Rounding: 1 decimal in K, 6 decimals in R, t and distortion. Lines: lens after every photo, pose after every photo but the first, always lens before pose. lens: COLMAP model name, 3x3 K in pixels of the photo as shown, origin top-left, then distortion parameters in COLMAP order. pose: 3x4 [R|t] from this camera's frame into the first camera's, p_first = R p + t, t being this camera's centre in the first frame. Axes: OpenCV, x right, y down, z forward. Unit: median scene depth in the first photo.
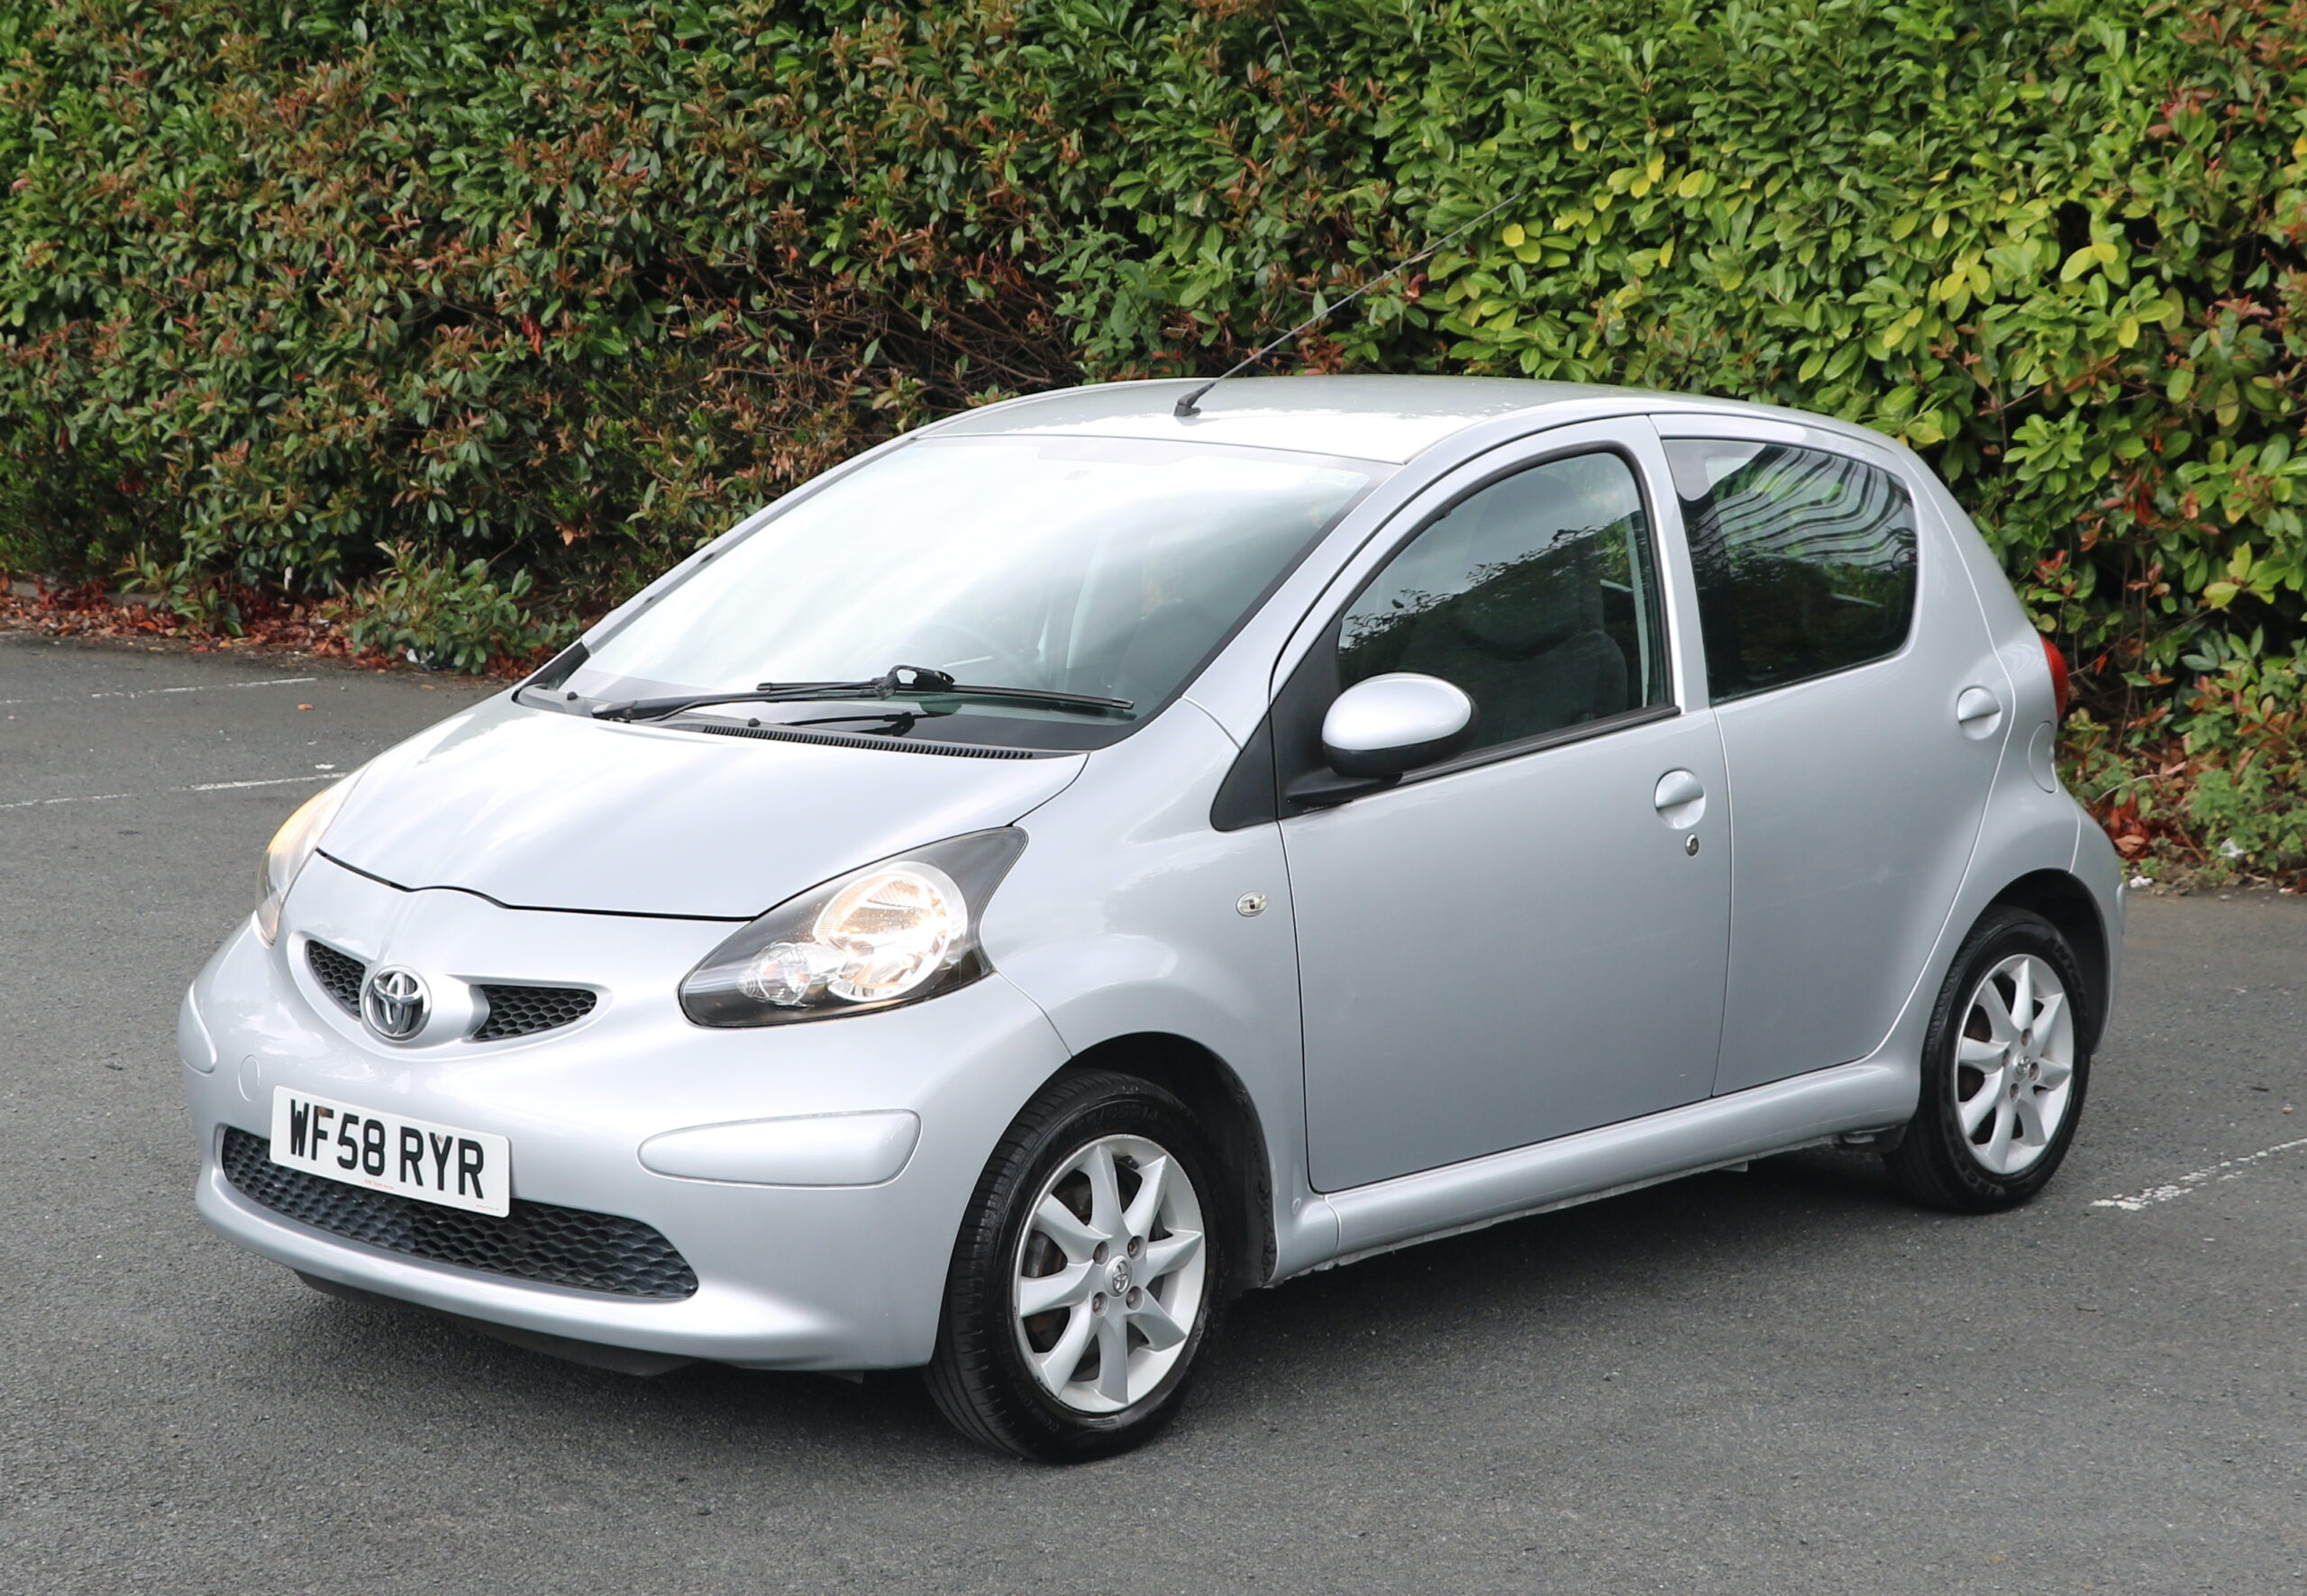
lens RADIAL K [[4666.1, 0, 1153.5], [0, 4666.1, 798.0], [0, 0, 1]] dist [-0.064224, 0.020242]
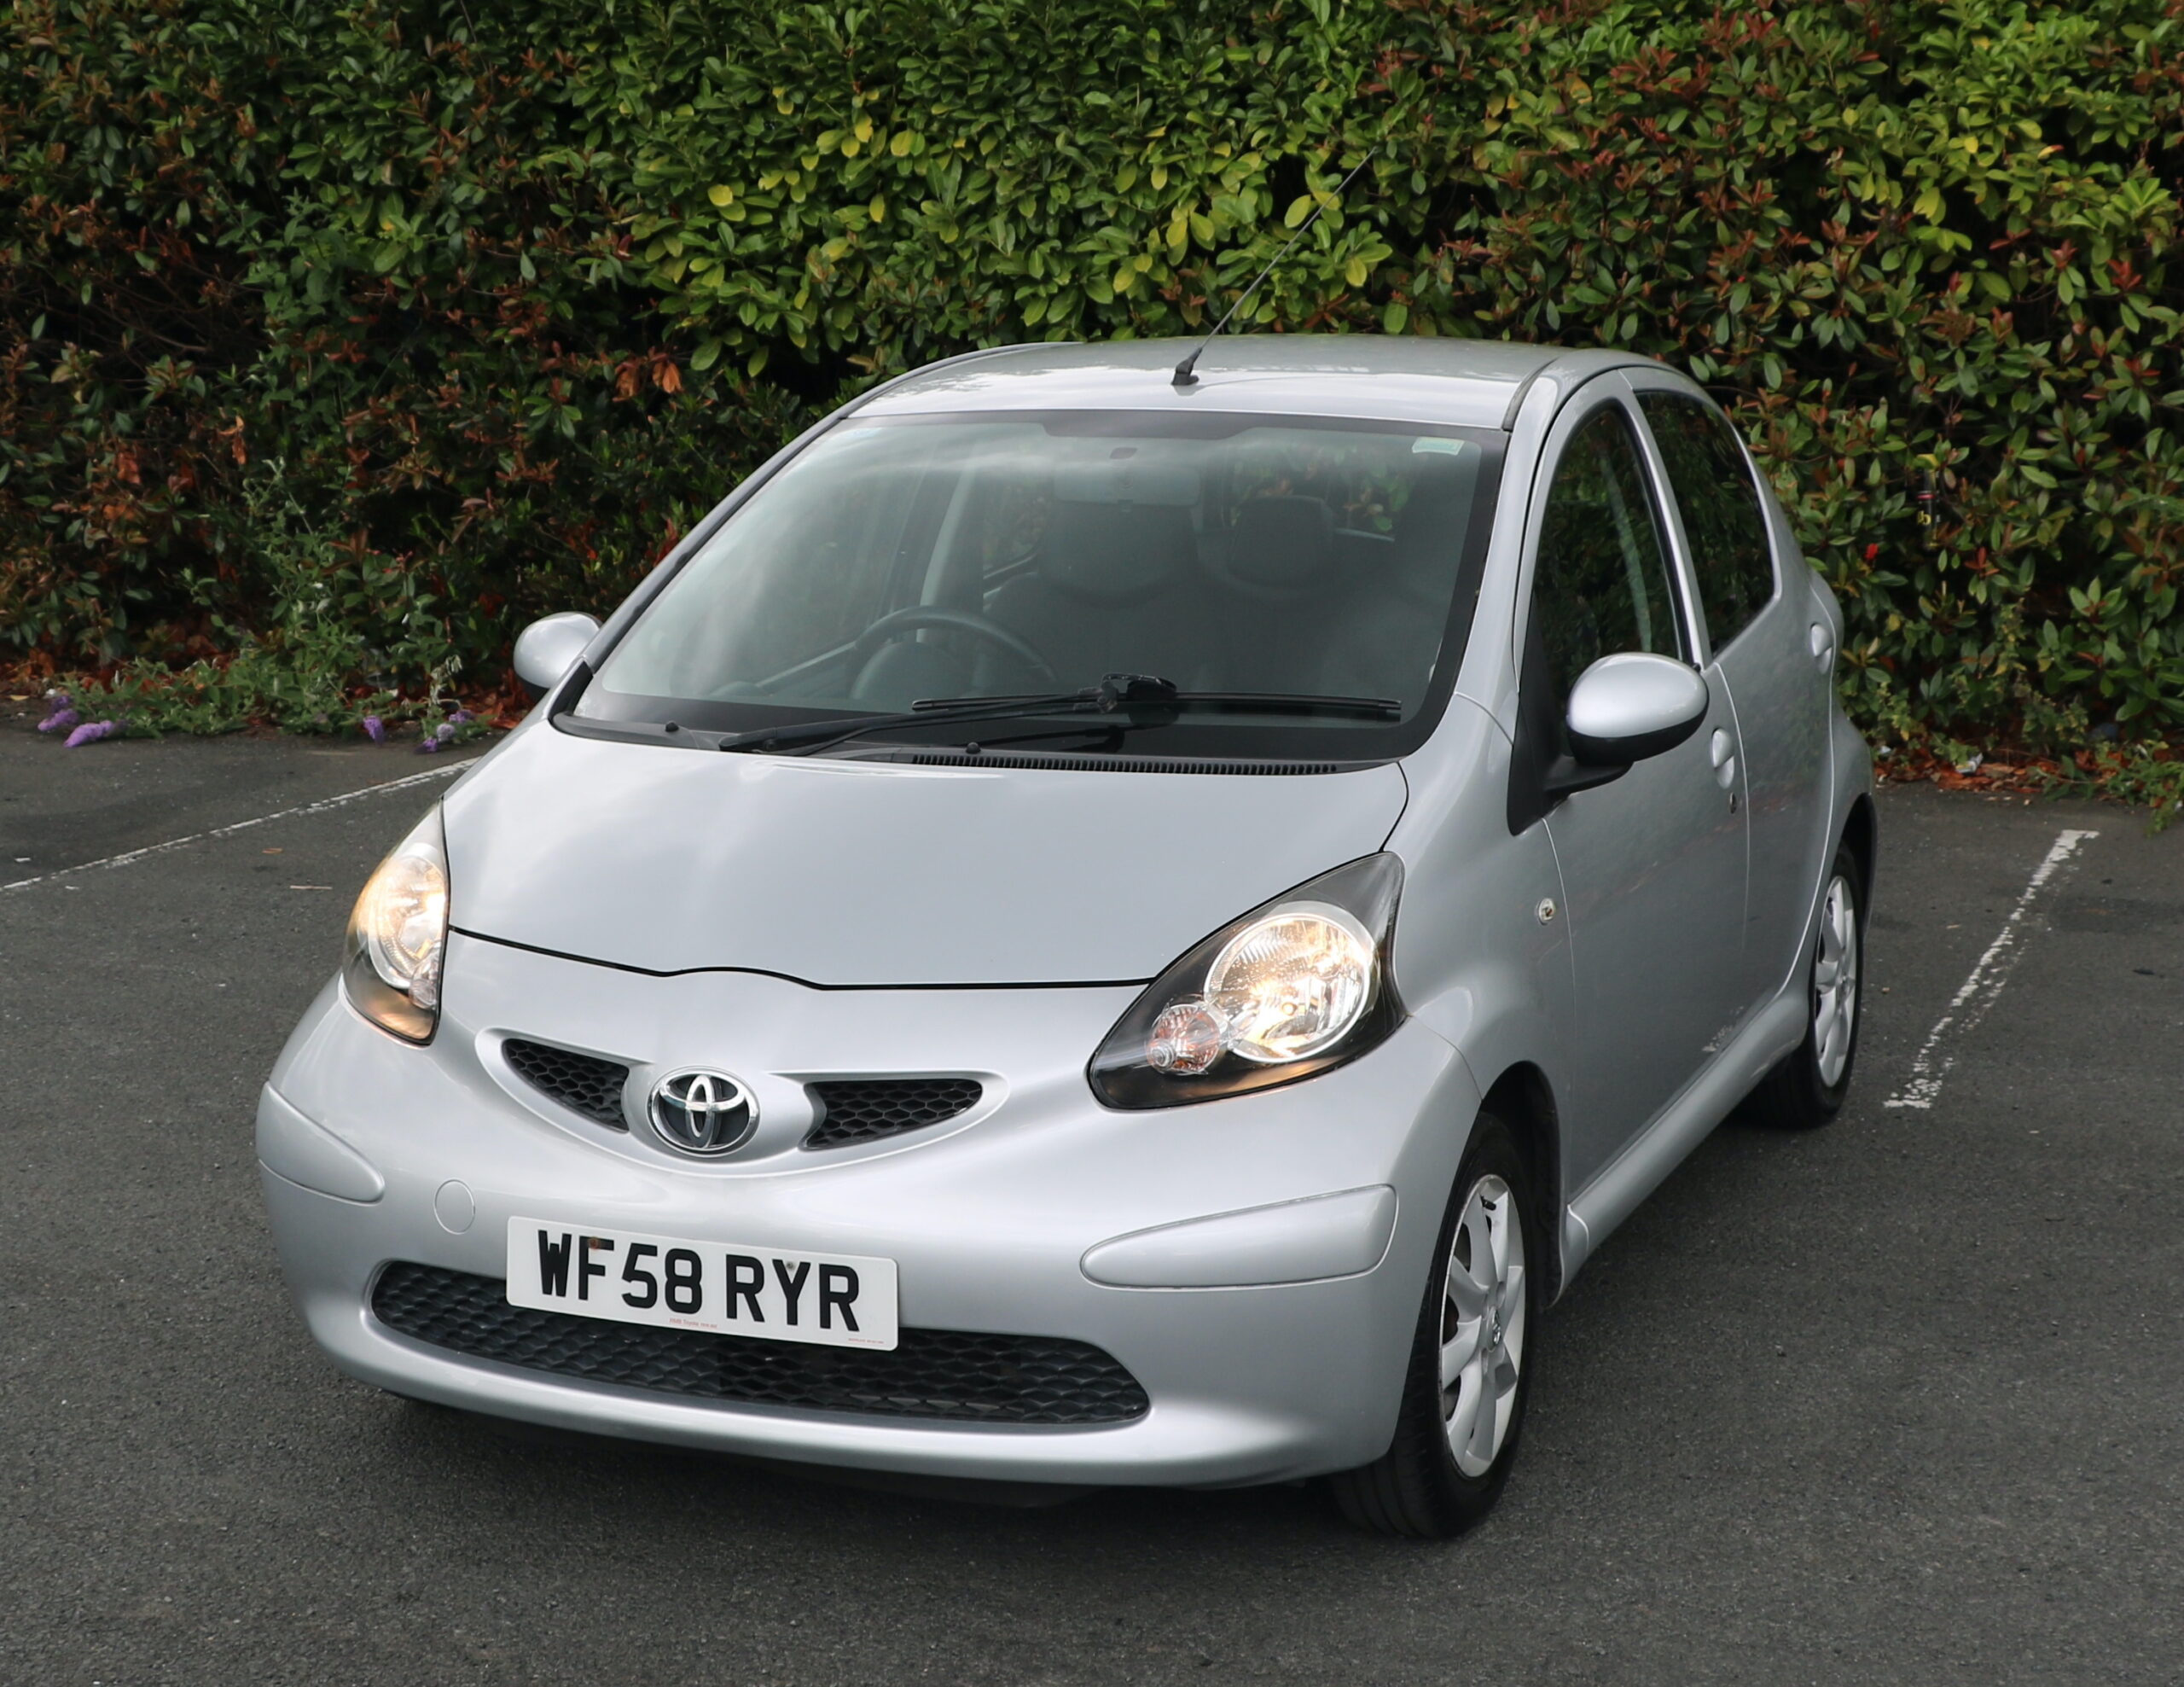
lens RADIAL K [[3880.1, 0, 1054.1], [0, 3880.1, 844.3], [0, 0, 1]] dist [-0.190279, 0.401680]
pose [[0.936926, -0.073769, 0.341655, -0.168104], [0.057816, 0.996718, 0.056658, -0.020217], [-0.344713, -0.033331, 0.938116, 0.155877]]
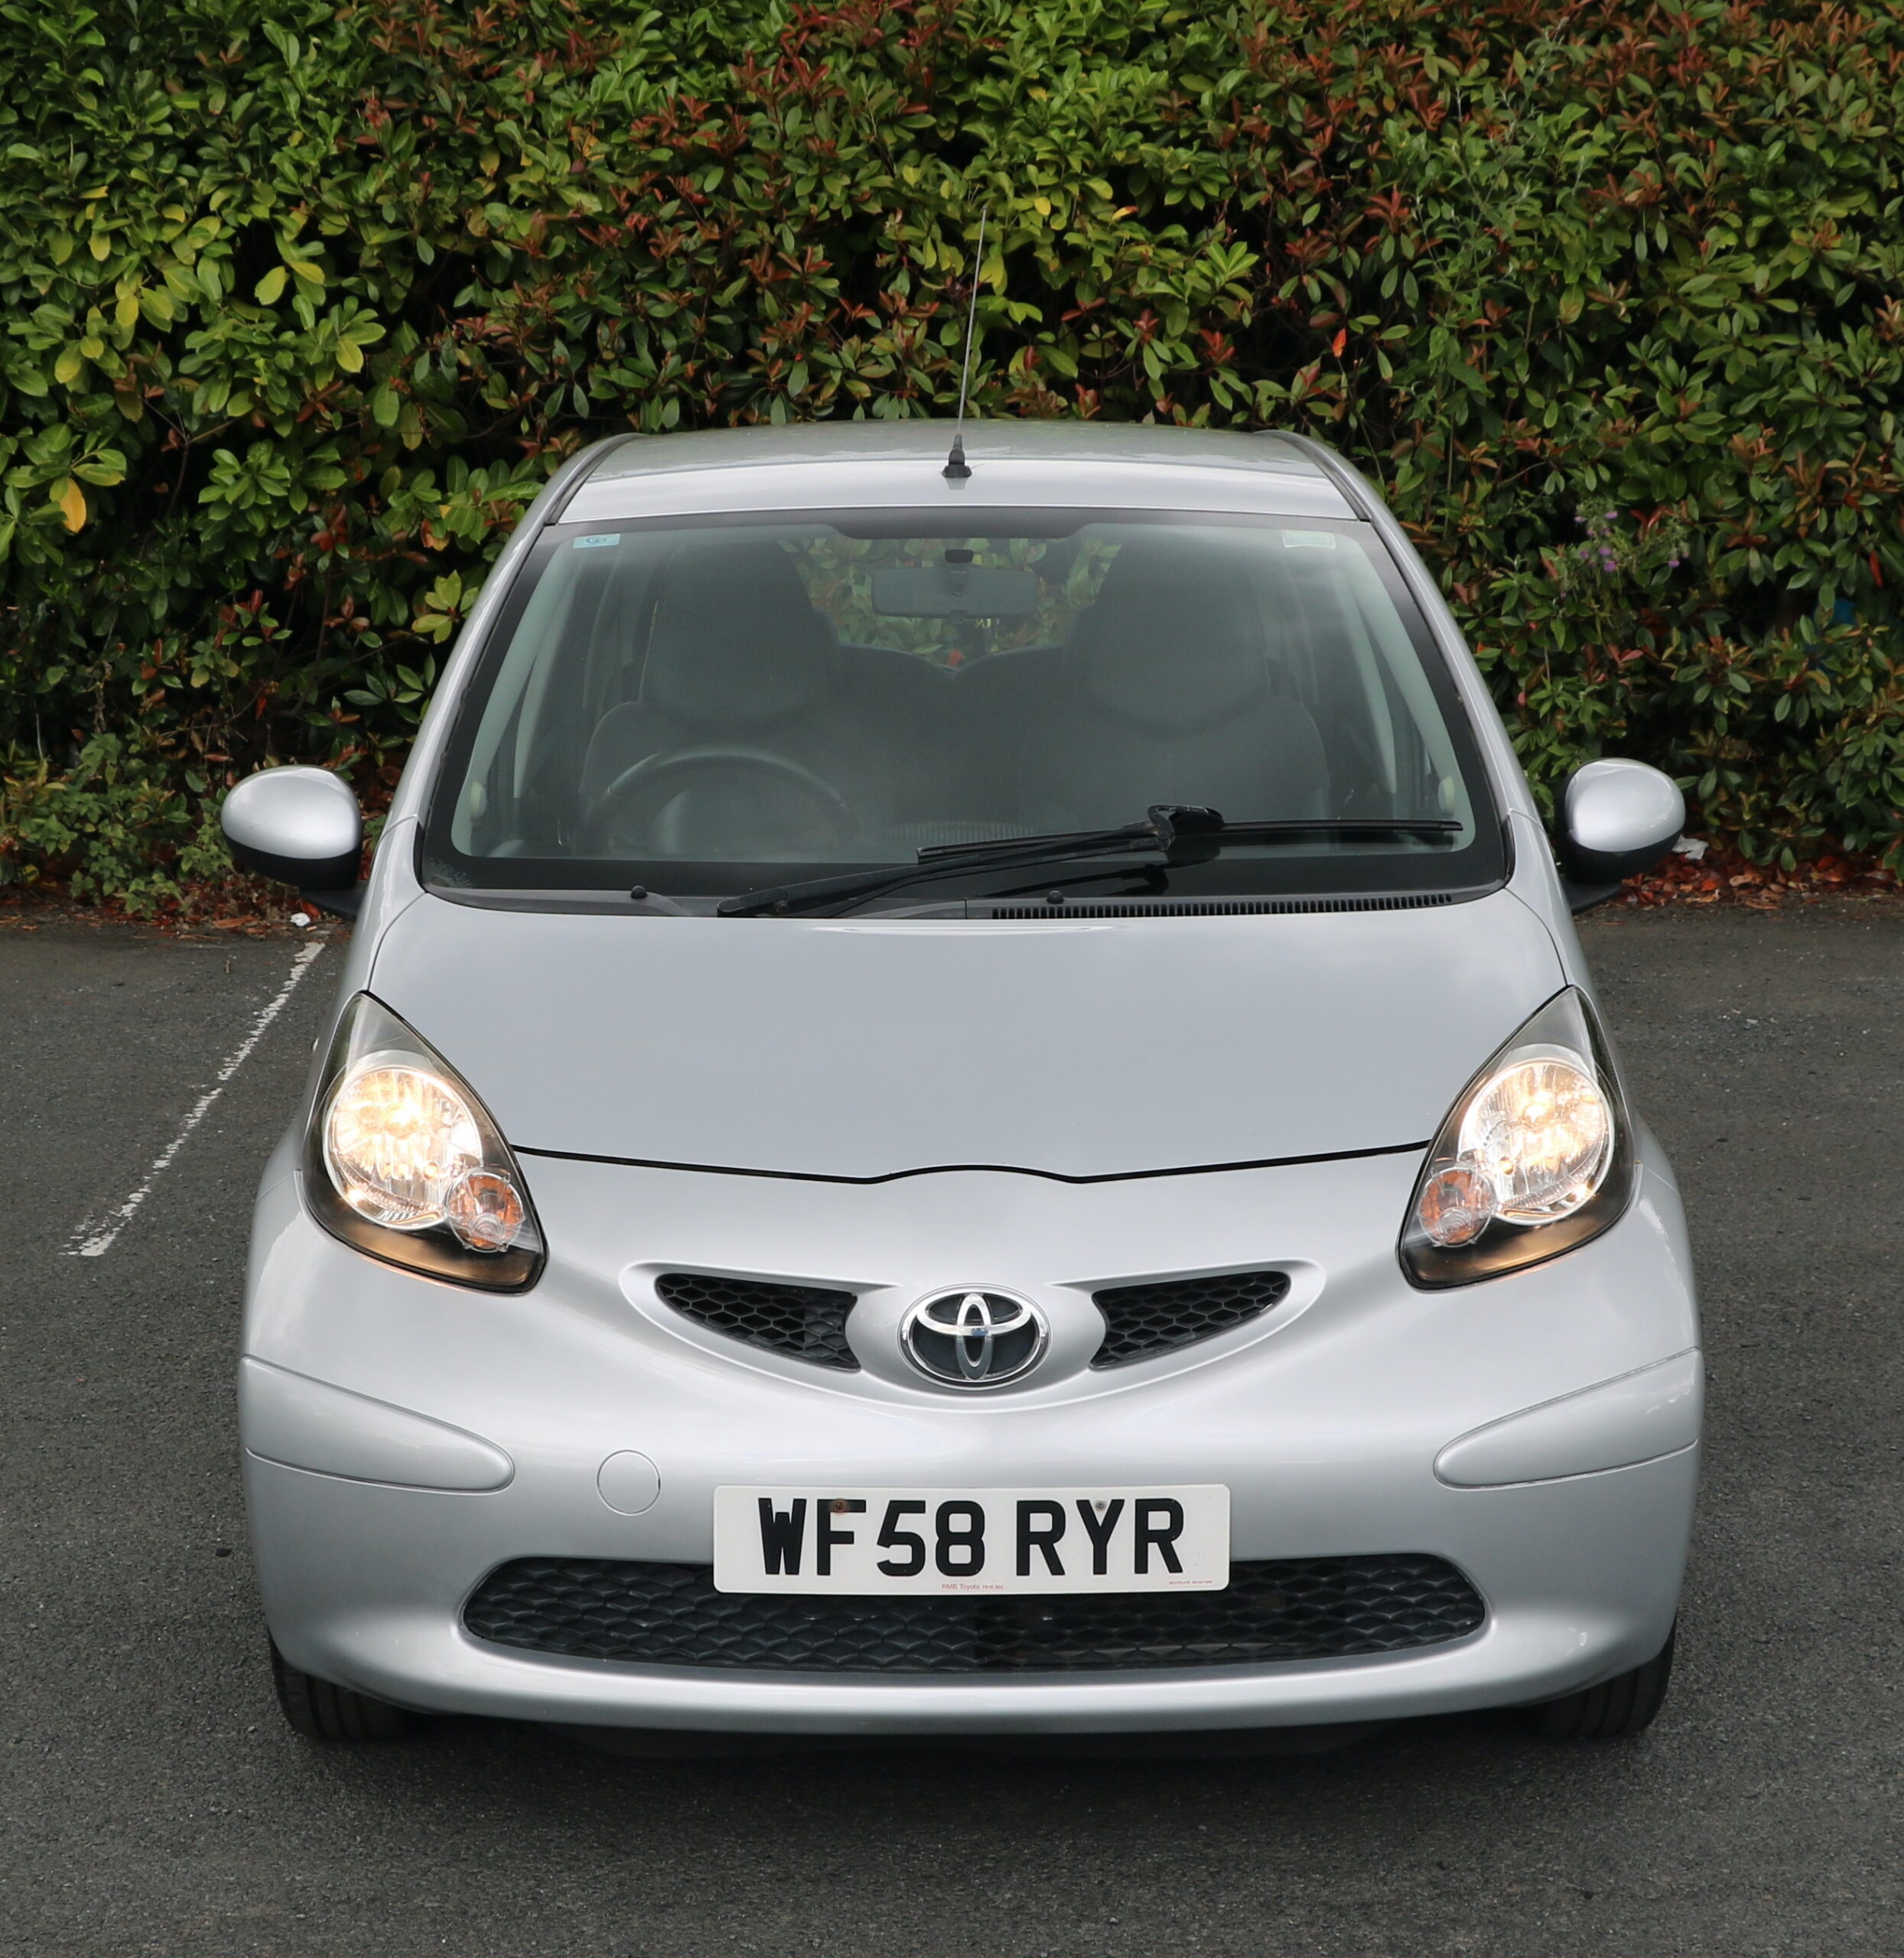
lens RADIAL K [[4392.8, 0, 906.0], [0, 4392.8, 983.6], [0, 0, 1]] dist [-0.085414, 0.230406]
pose [[0.735553, -0.123004, 0.666207, -0.300687], [0.093296, 0.992401, 0.080223, -0.032083], [-0.671012, 0.003146, 0.741440, 0.245233]]
